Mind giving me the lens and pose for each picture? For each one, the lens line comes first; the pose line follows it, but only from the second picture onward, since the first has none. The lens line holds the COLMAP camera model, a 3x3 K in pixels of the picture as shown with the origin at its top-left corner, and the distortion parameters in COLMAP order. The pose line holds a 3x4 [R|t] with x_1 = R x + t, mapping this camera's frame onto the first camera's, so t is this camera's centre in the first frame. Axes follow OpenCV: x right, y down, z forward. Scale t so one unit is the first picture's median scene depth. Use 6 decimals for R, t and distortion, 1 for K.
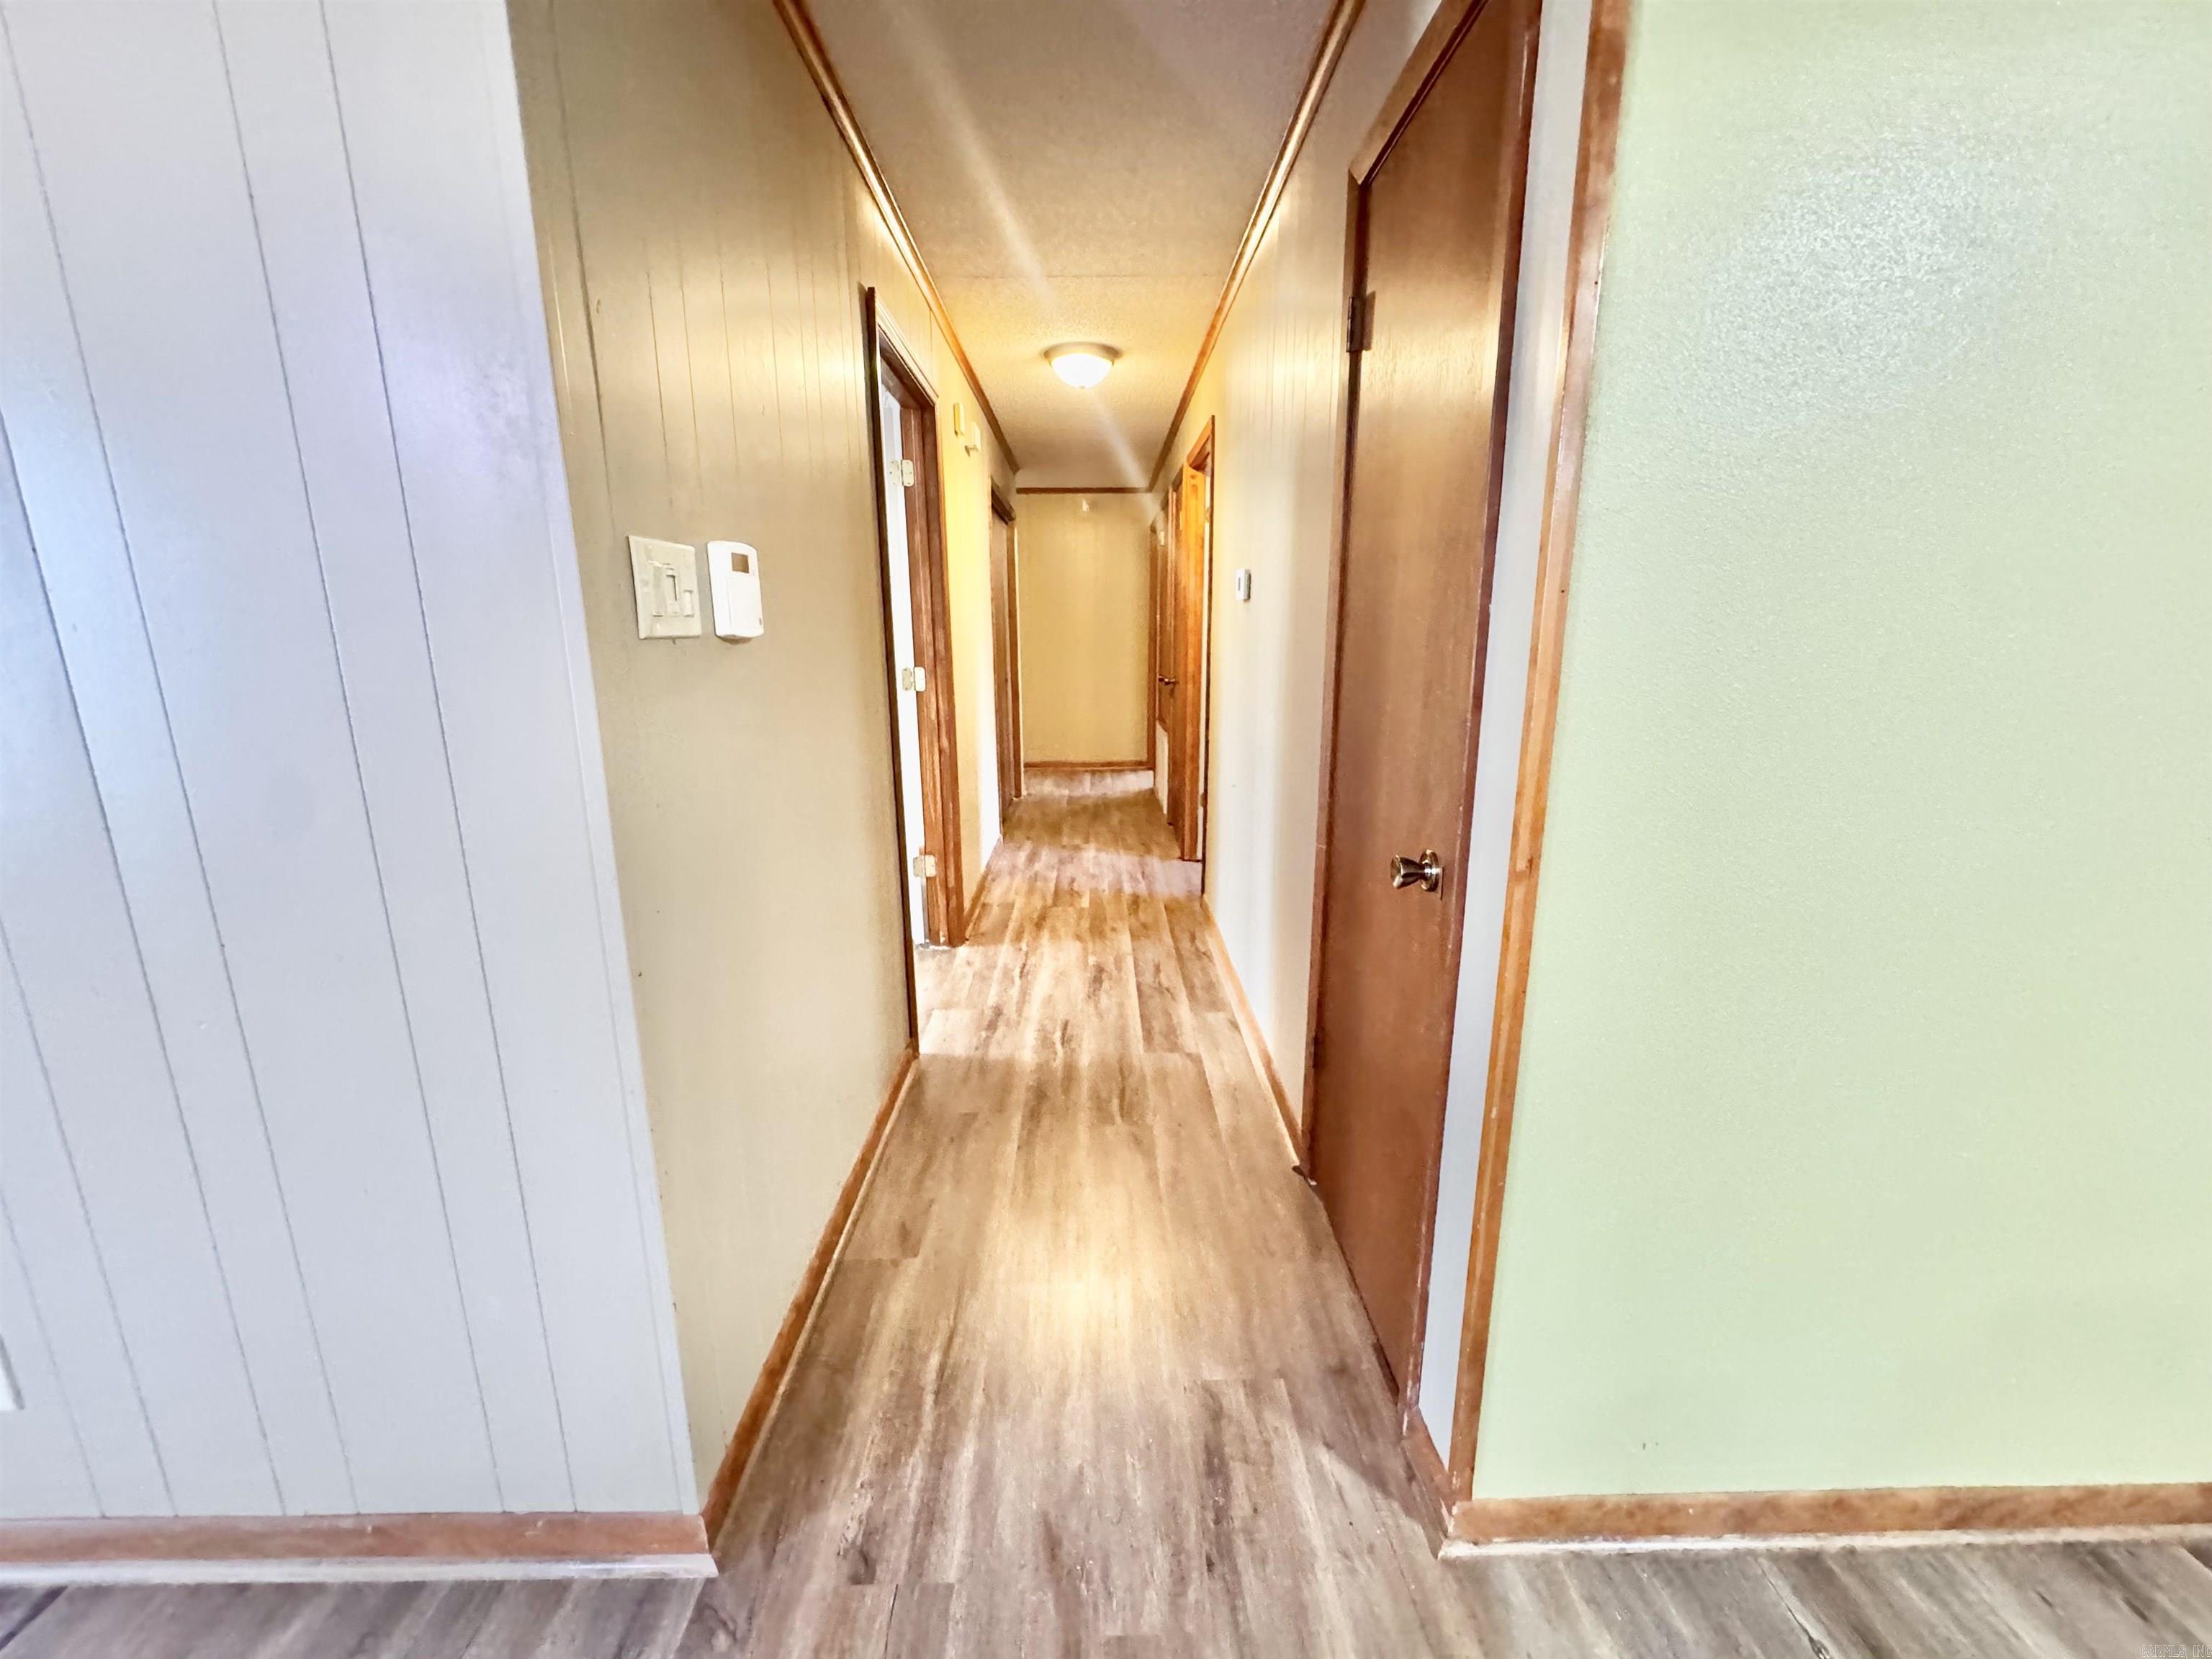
lens RADIAL K [[883.5, 0, 1107.2], [0, 883.5, 830.2], [0, 0, 1]] dist [-0.002467, -0.000333]
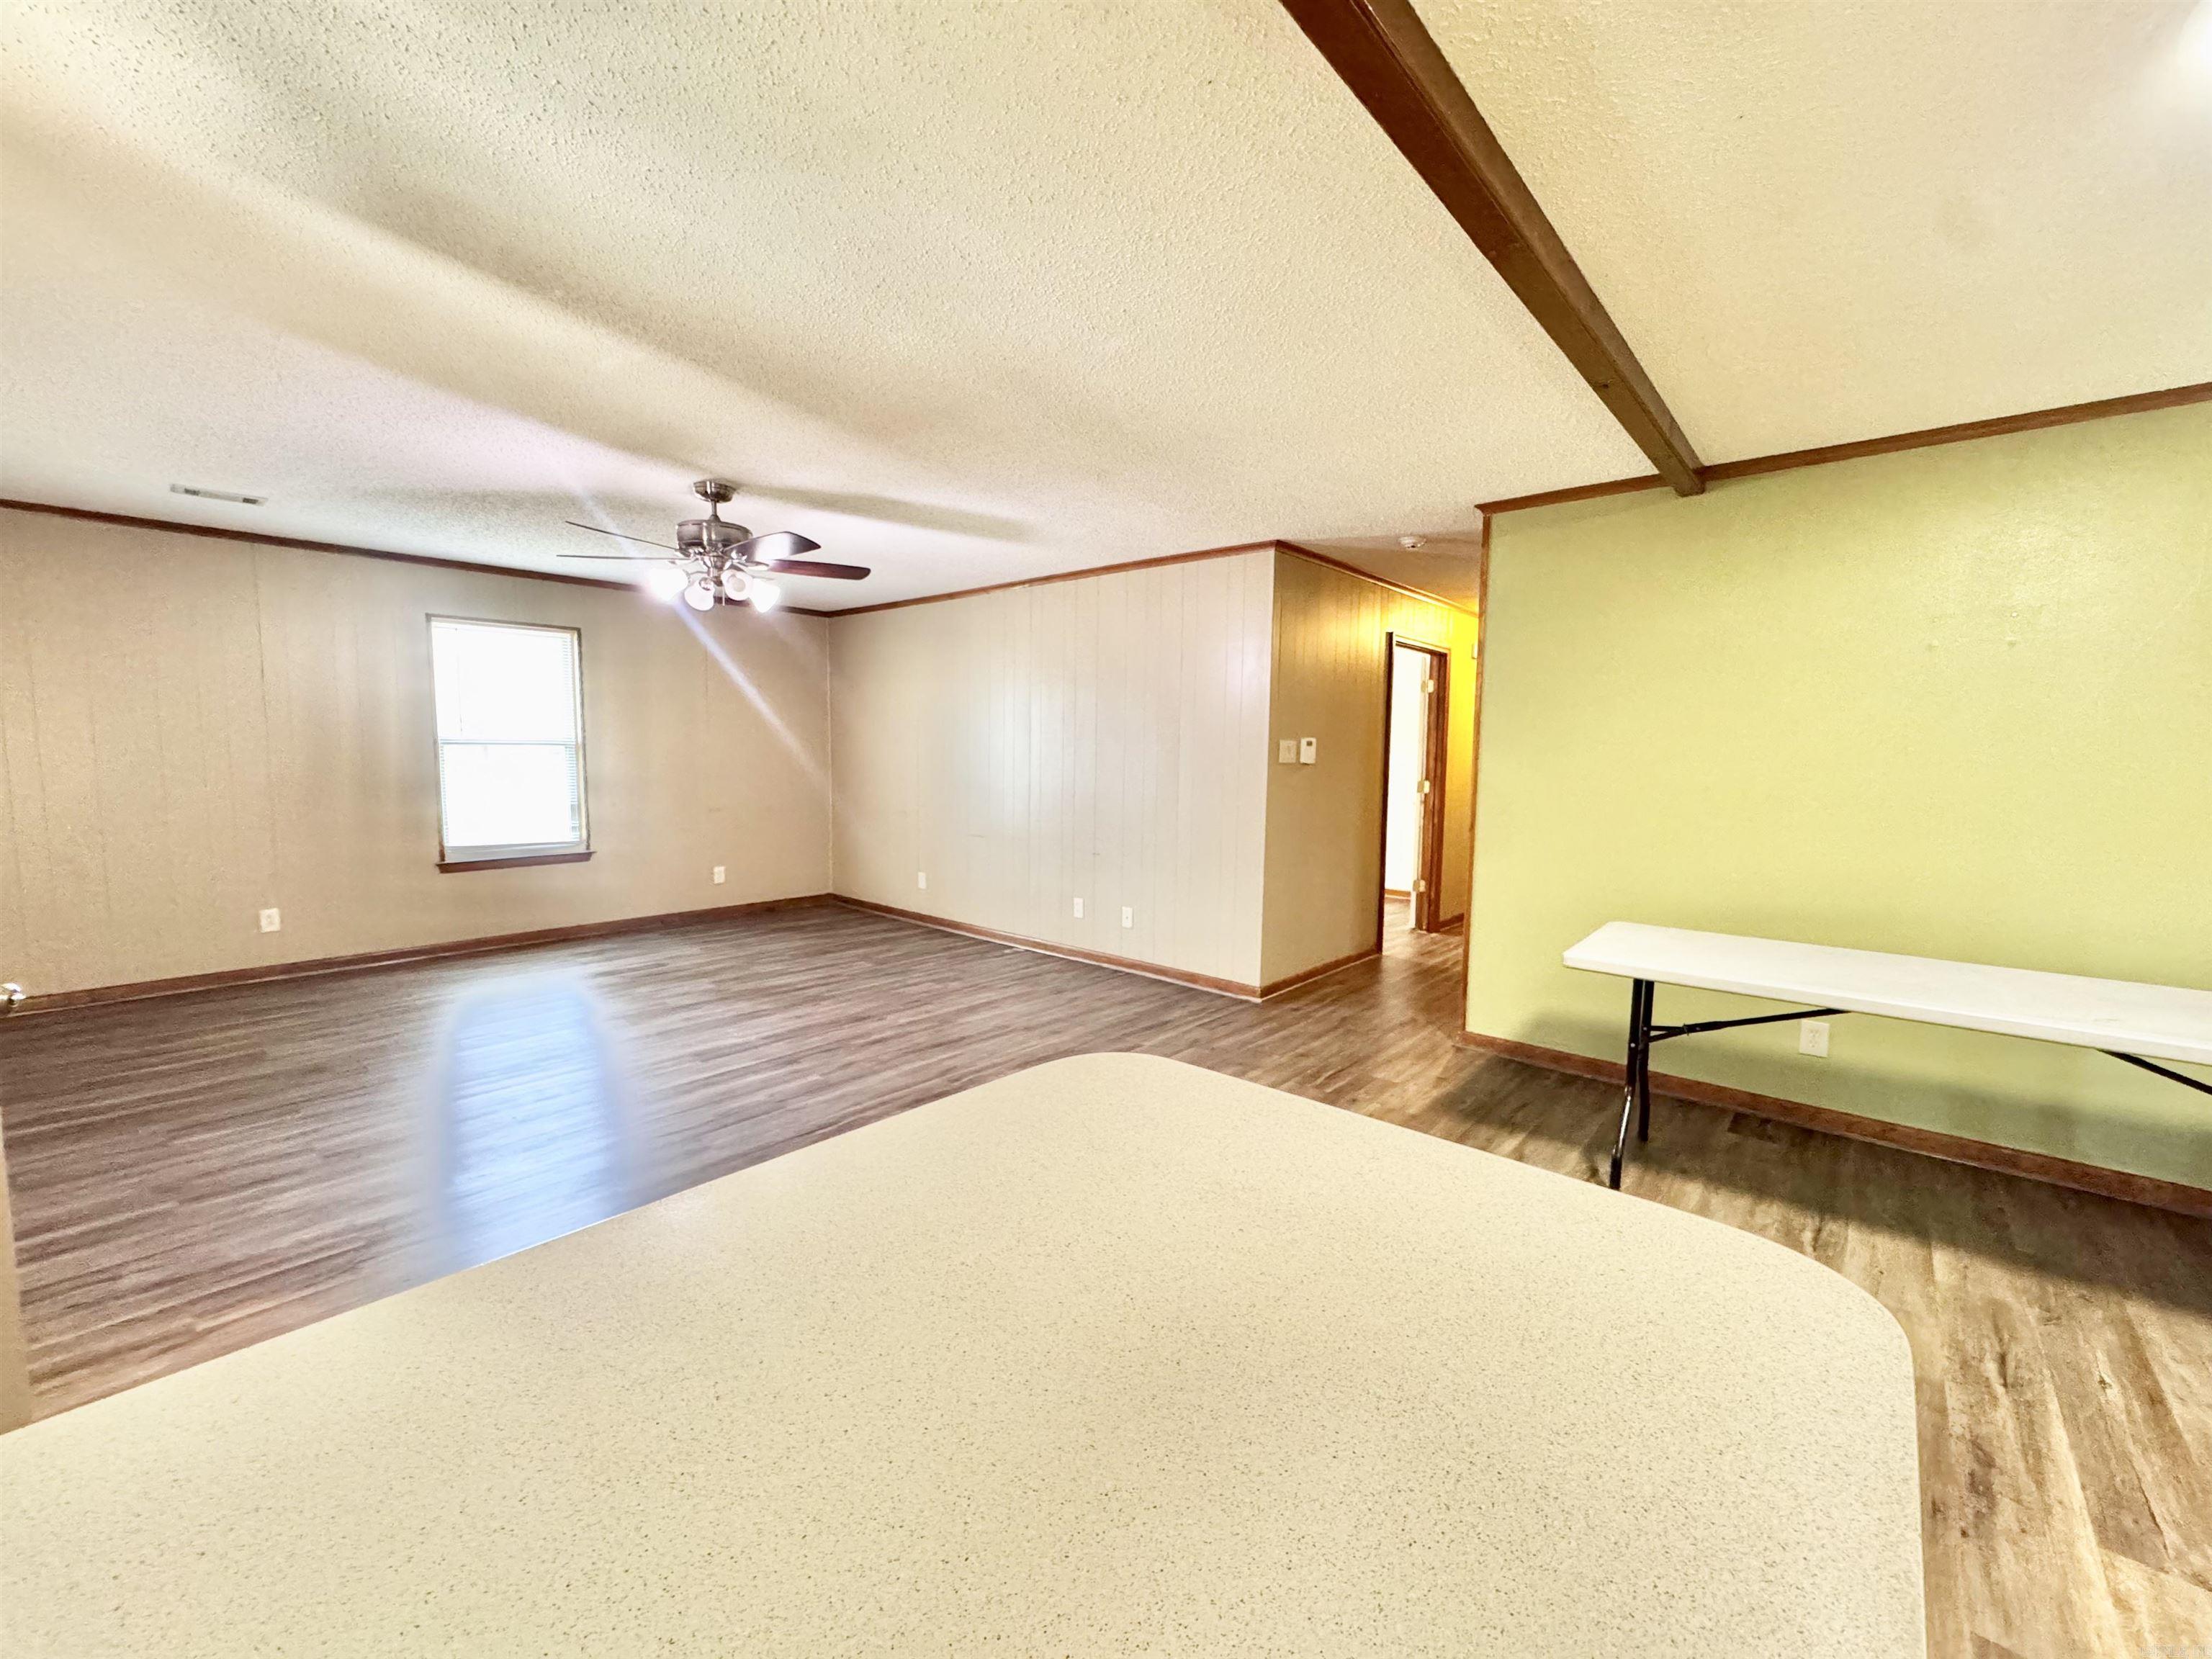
lens RADIAL K [[883.5, 0, 1107.2], [0, 883.5, 830.2], [0, 0, 1]] dist [-0.002467, -0.000333]
pose [[0.741792, 0.078291, -0.666044, 1.497433], [-0.169468, 0.982812, -0.073216, 0.482973], [0.648864, 0.167184, 0.742311, -2.308961]]
